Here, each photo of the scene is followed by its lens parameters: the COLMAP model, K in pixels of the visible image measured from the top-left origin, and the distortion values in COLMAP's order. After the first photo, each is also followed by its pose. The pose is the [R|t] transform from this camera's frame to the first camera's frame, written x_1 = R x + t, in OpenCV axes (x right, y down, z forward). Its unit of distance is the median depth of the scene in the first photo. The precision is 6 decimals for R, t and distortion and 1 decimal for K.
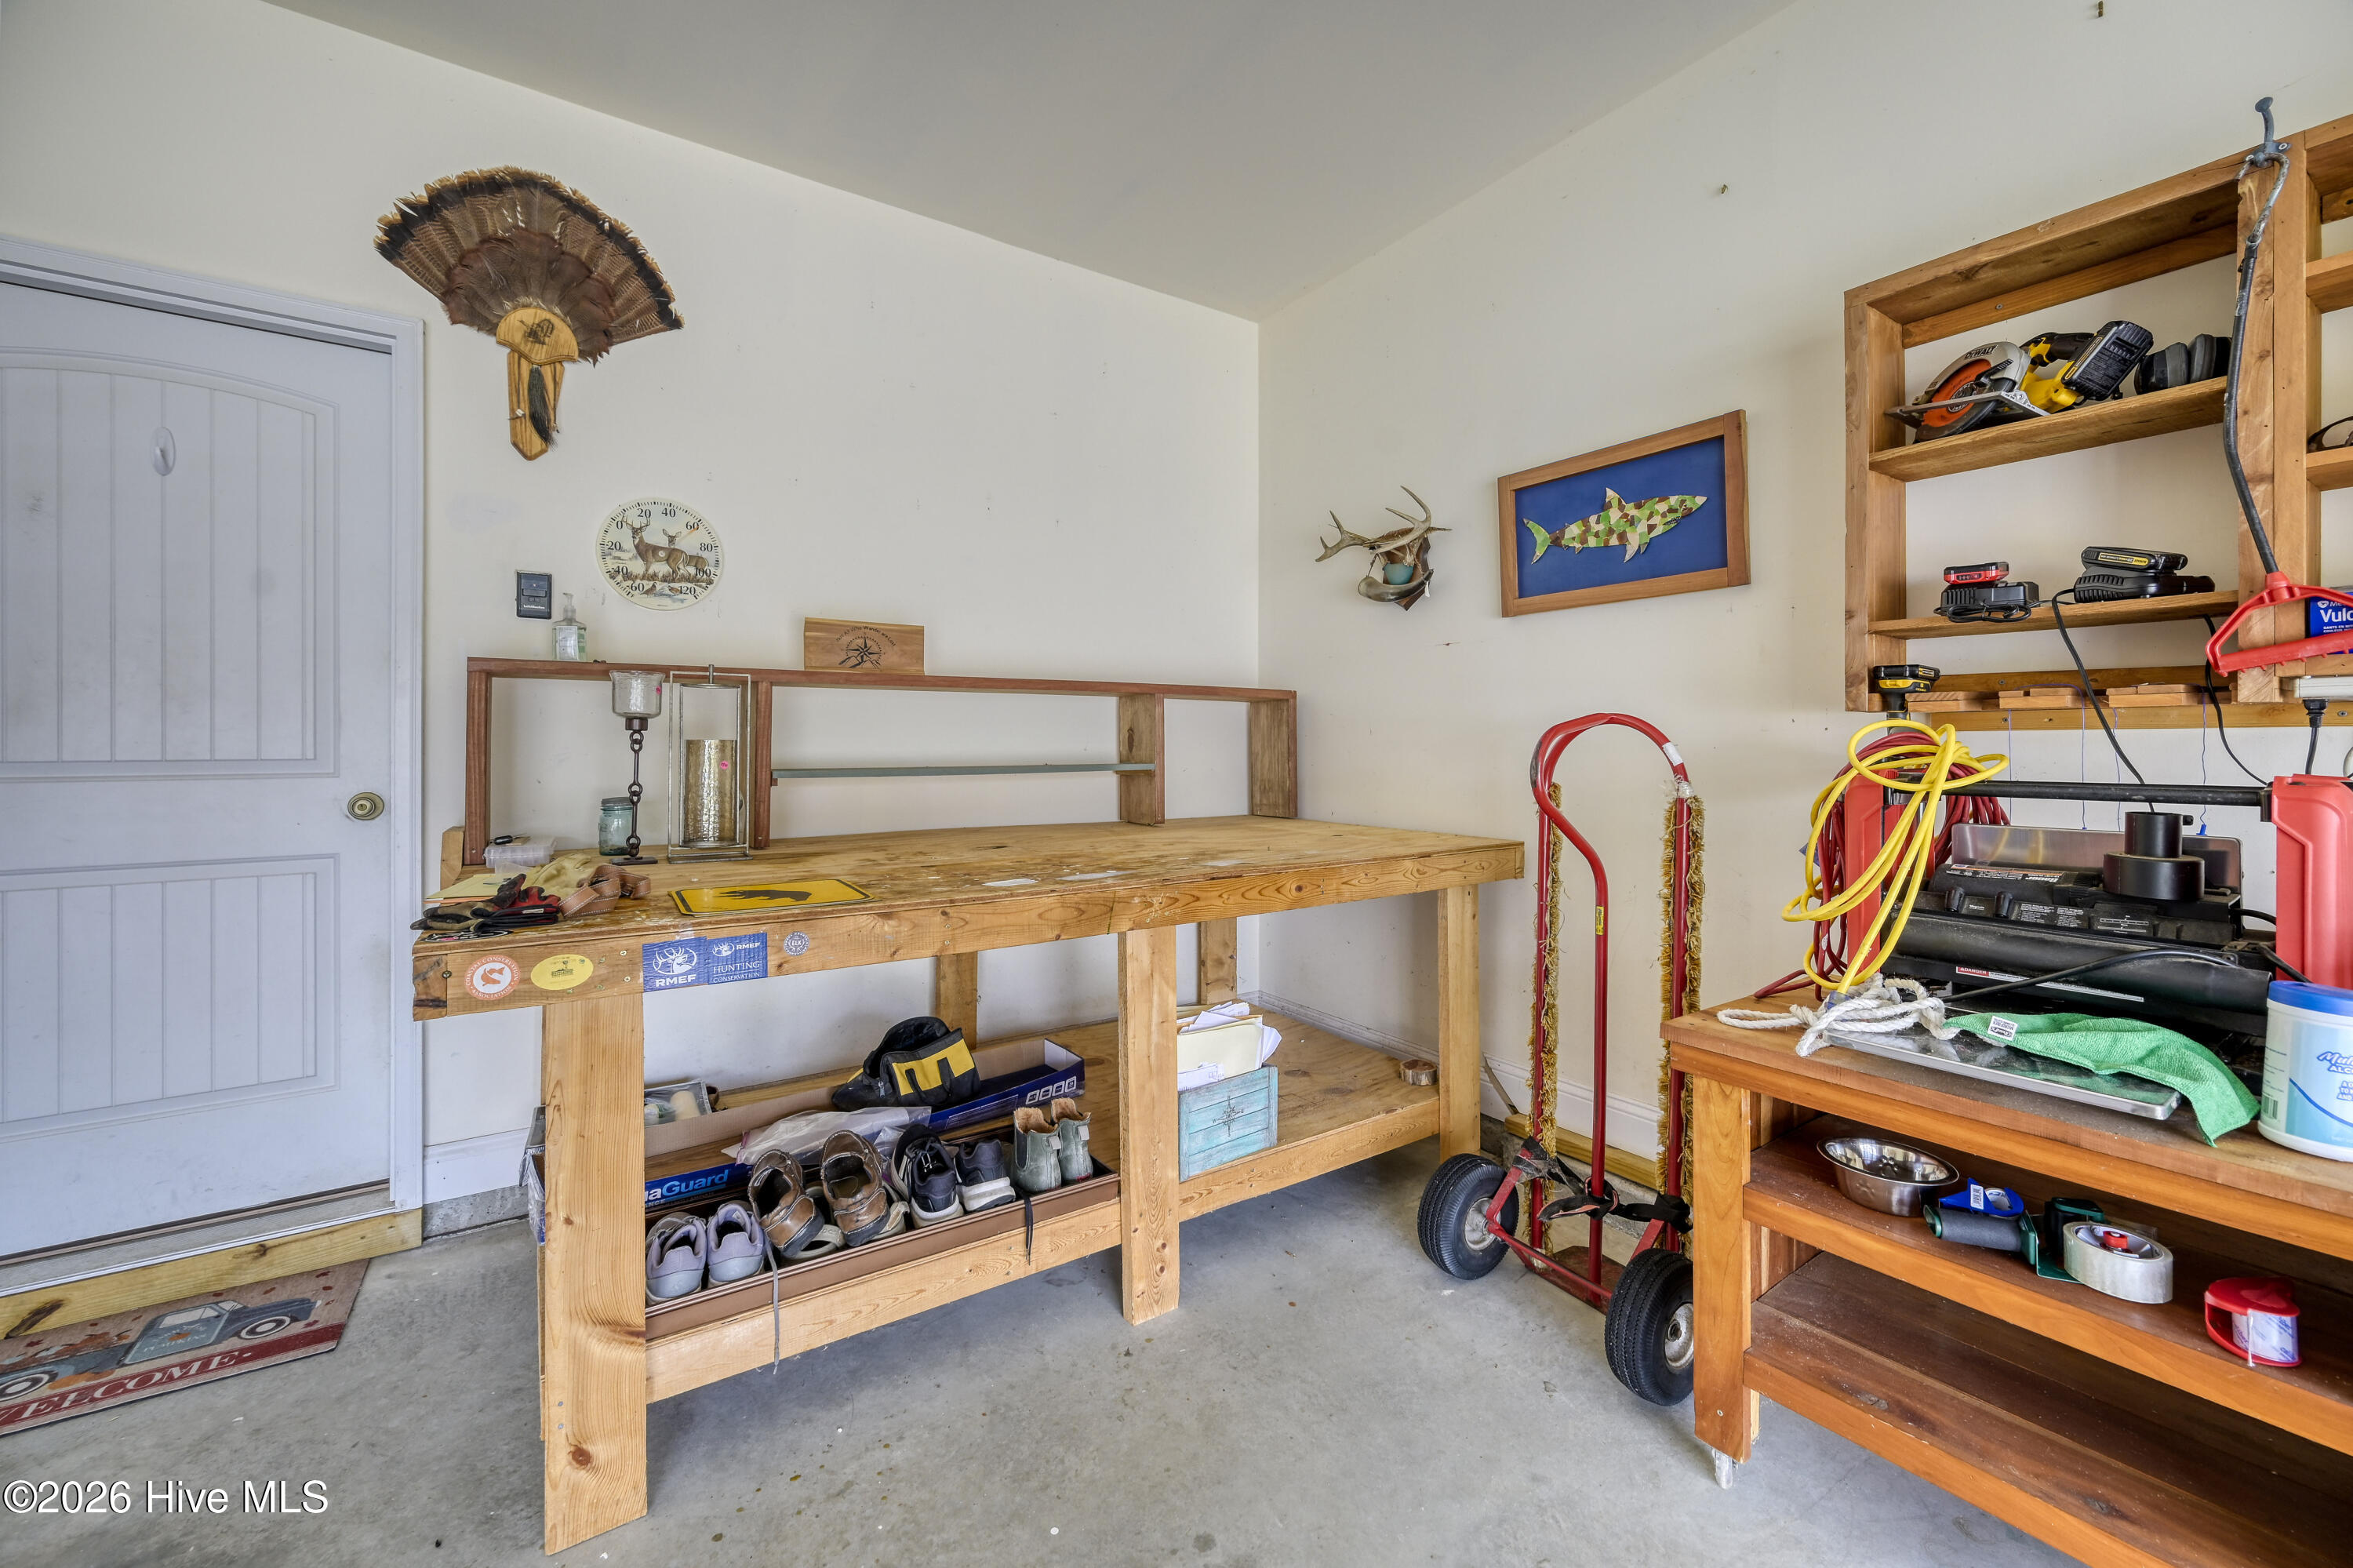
lens RADIAL K [[927.1, 0, 1181.5], [0, 927.1, 740.6], [0, 0, 1]] dist [0.001068, -0.000150]
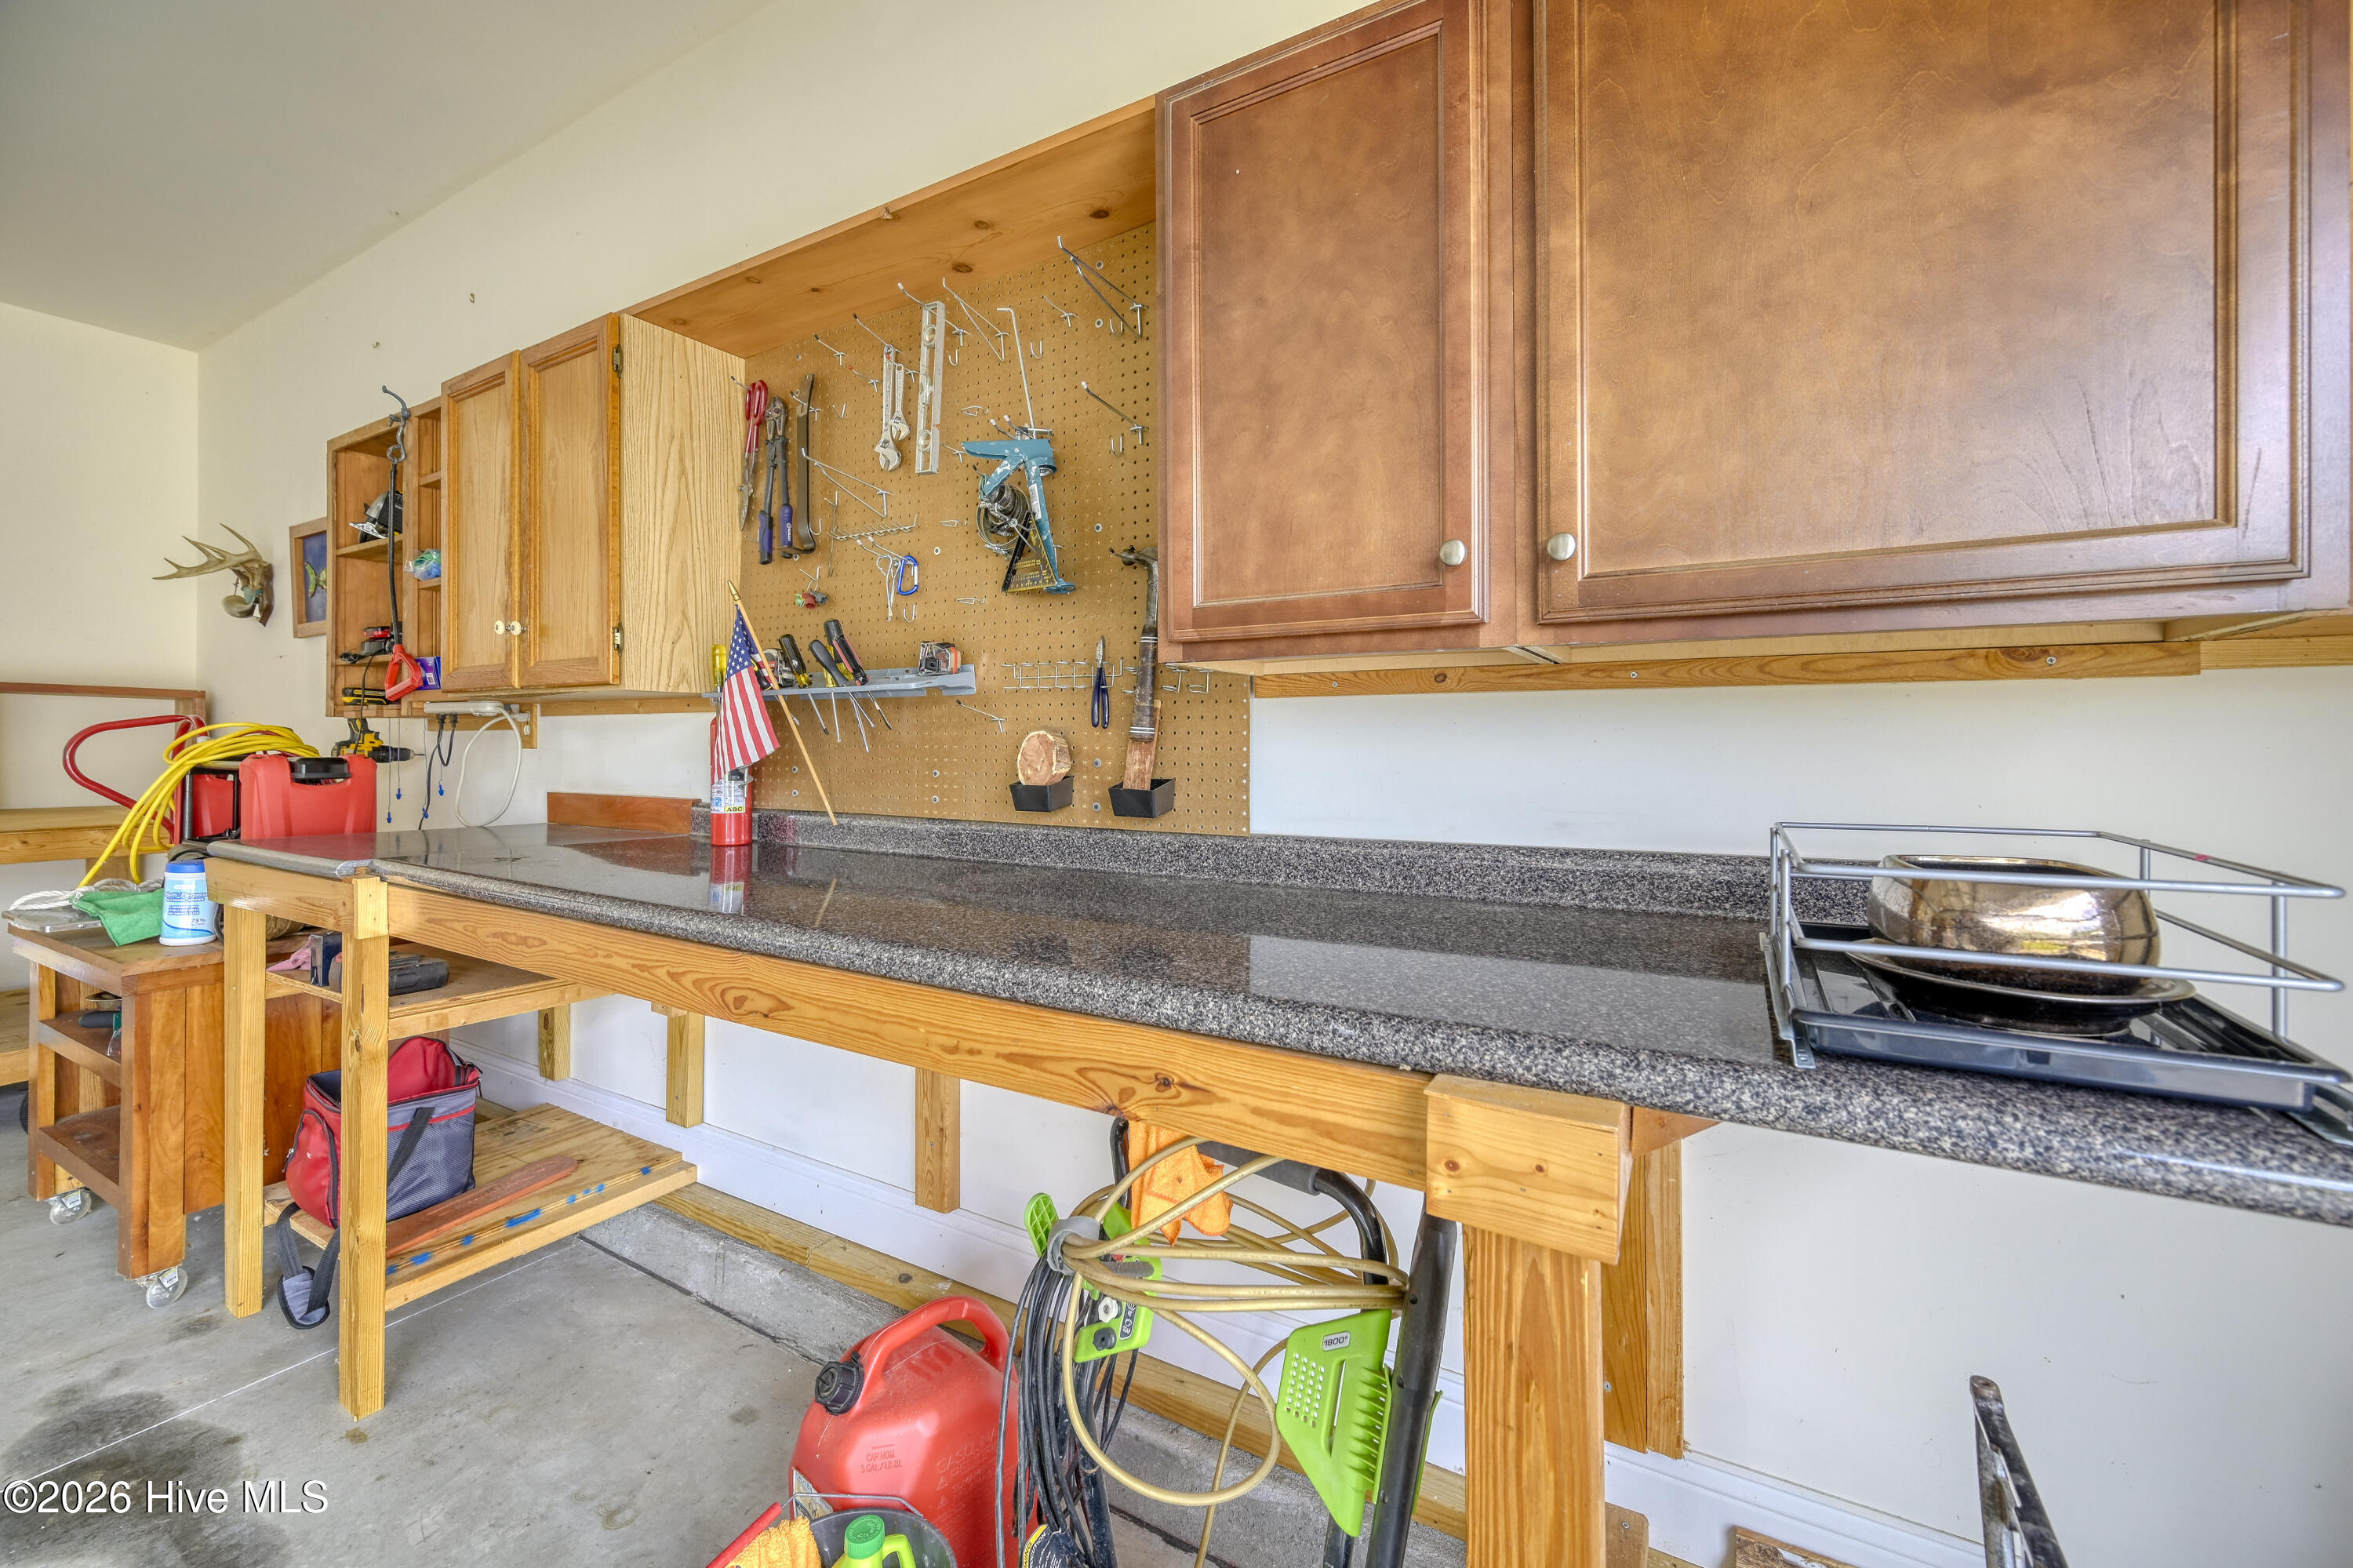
lens RADIAL K [[927.1, 0, 1186.8], [0, 927.1, 745.4], [0, 0, 1]] dist [0.001068, -0.000150]
pose [[0.904339, 0.005129, 0.426784, 0.787847], [-0.006270, 0.999980, 0.001268, 0.002435], [-0.426769, -0.003823, 0.904353, -0.569223]]
